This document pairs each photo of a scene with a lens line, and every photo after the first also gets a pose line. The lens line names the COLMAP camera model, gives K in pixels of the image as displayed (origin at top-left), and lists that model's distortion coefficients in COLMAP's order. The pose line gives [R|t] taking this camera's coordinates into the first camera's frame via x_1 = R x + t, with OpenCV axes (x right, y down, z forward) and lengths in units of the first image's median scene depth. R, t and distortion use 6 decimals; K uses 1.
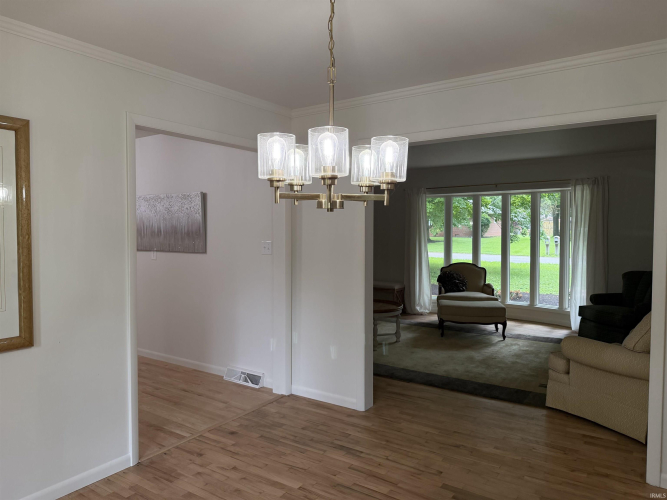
lens RADIAL K [[466.9, 0, 331.9], [0, 466.9, 244.5], [0, 0, 1]] dist [0.053023, -0.069763]
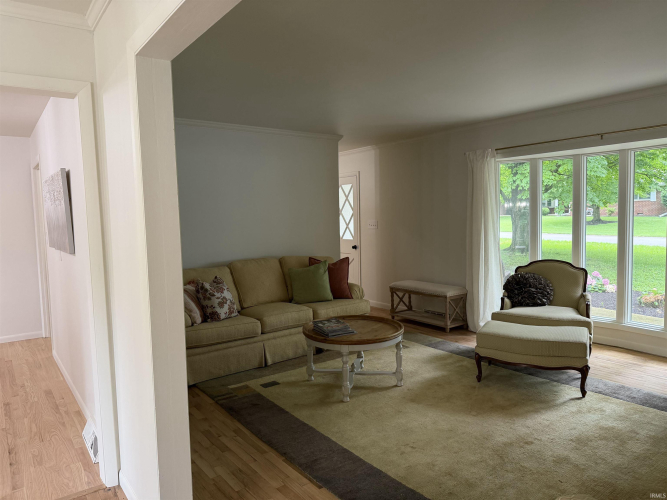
lens RADIAL K [[466.9, 0, 330.4], [0, 466.9, 248.0], [0, 0, 1]] dist [0.053023, -0.069763]
pose [[0.943635, -0.000806, -0.330986, 0.256470], [0.014894, 0.999087, 0.040030, -0.011468], [0.330651, -0.042703, 0.942786, 0.339989]]
